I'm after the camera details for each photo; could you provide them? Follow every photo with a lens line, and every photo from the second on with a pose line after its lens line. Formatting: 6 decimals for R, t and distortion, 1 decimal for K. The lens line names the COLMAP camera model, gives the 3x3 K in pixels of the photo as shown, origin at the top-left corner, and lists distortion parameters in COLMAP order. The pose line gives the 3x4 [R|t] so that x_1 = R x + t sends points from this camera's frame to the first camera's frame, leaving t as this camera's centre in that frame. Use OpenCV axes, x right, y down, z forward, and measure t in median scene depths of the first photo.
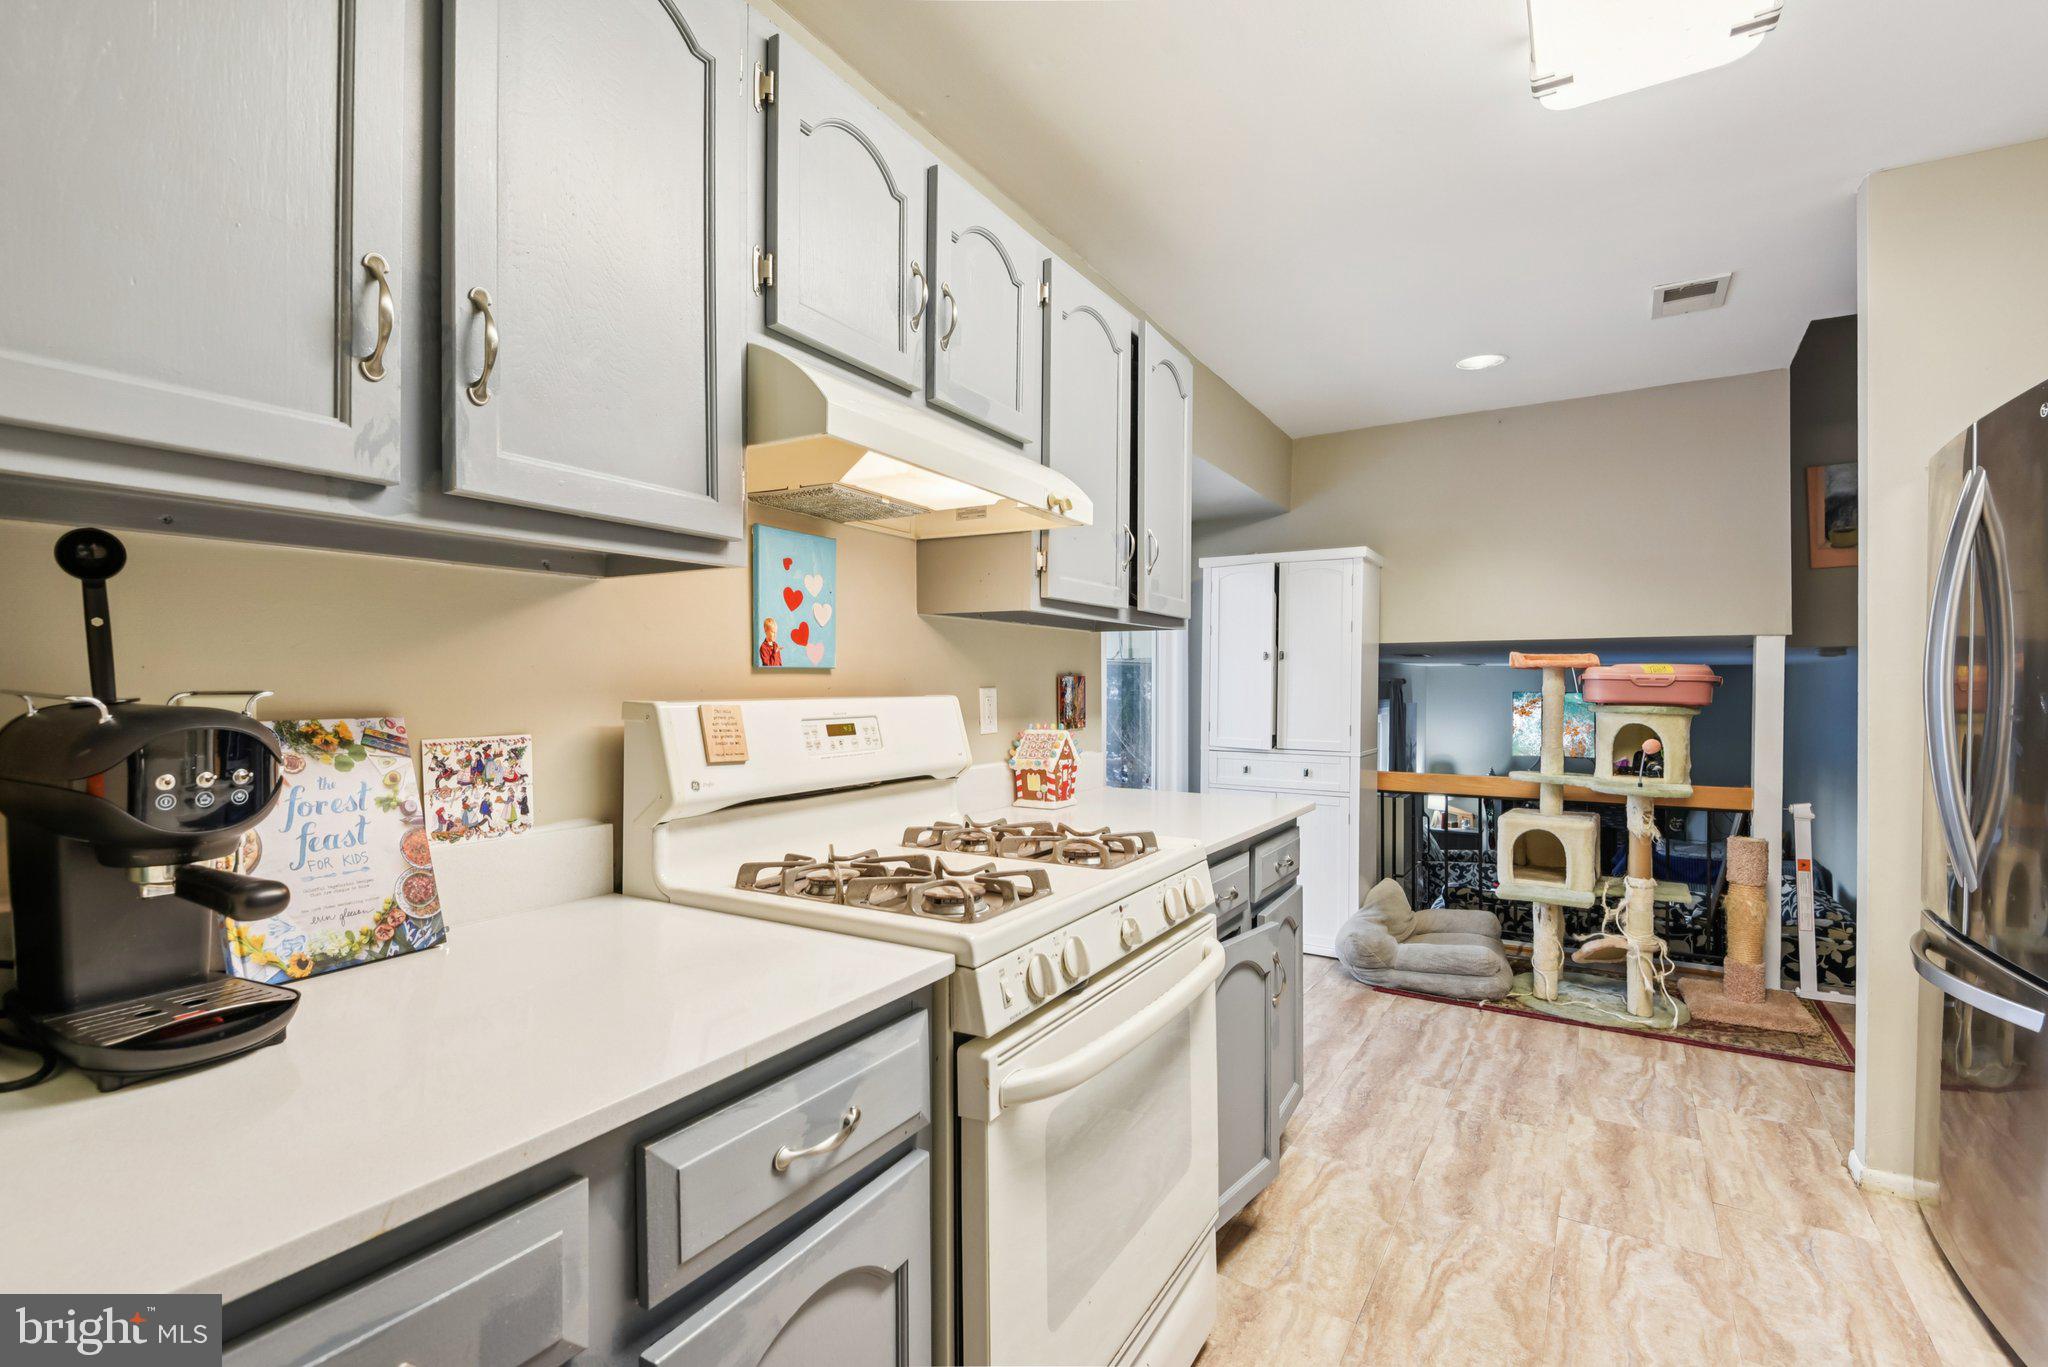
lens RADIAL K [[940.5, 0, 1019.0], [0, 940.5, 679.9], [0, 0, 1]] dist [-0.002864, -0.000185]
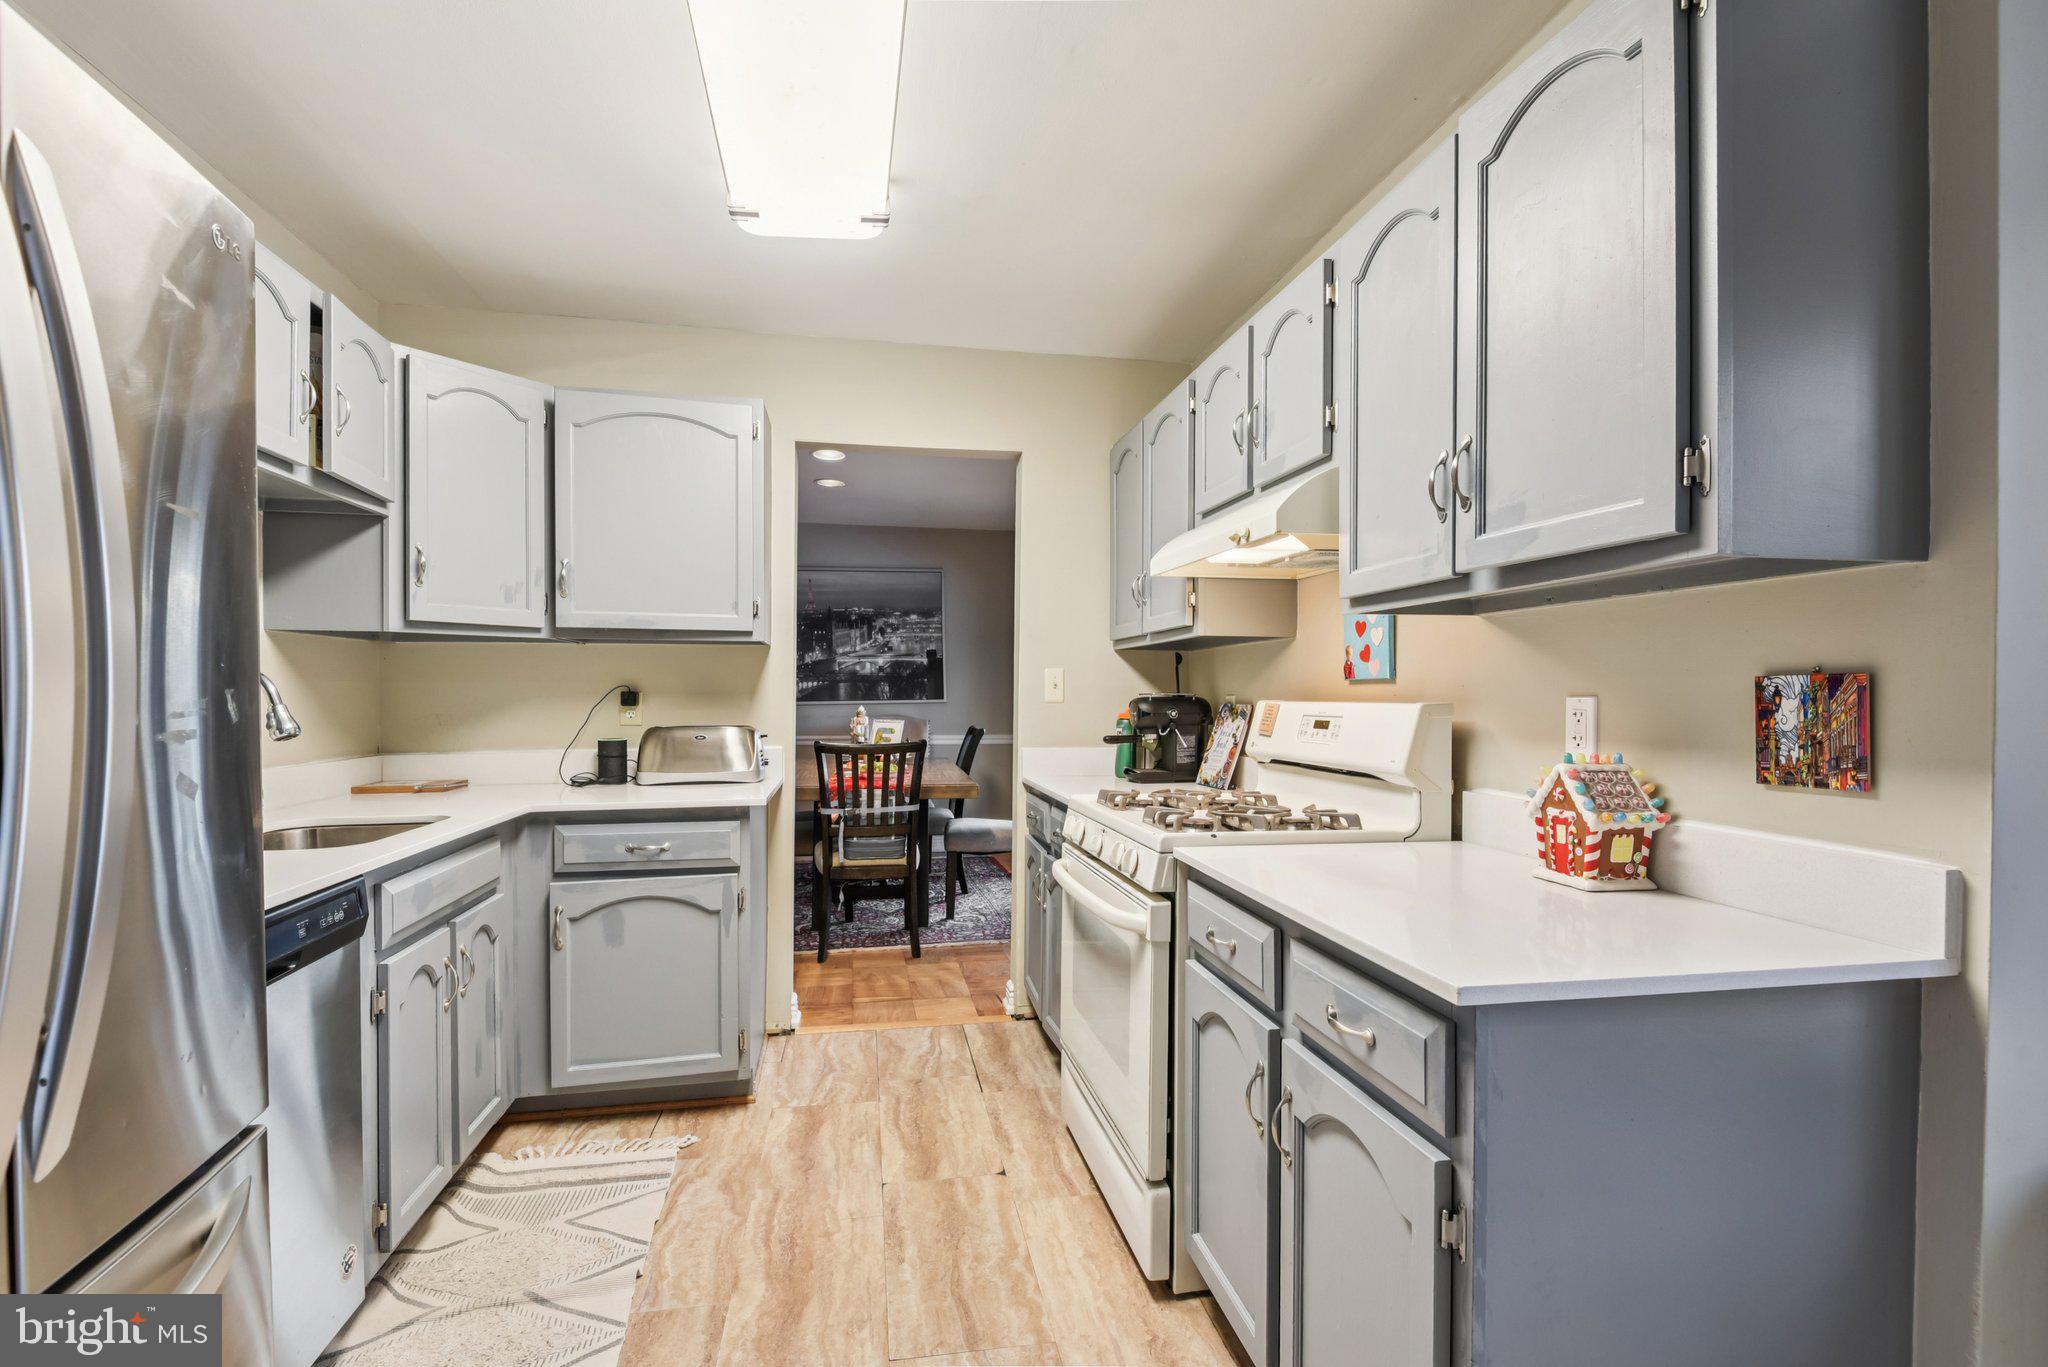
lens RADIAL K [[940.5, 0, 1023.0], [0, 940.5, 700.7], [0, 0, 1]] dist [-0.002864, -0.000185]
pose [[-0.740780, 0.013019, -0.671621, 0.984648], [0.009934, 0.999915, 0.008426, 0.001525], [0.671674, -0.000430, -0.740847, 1.595765]]
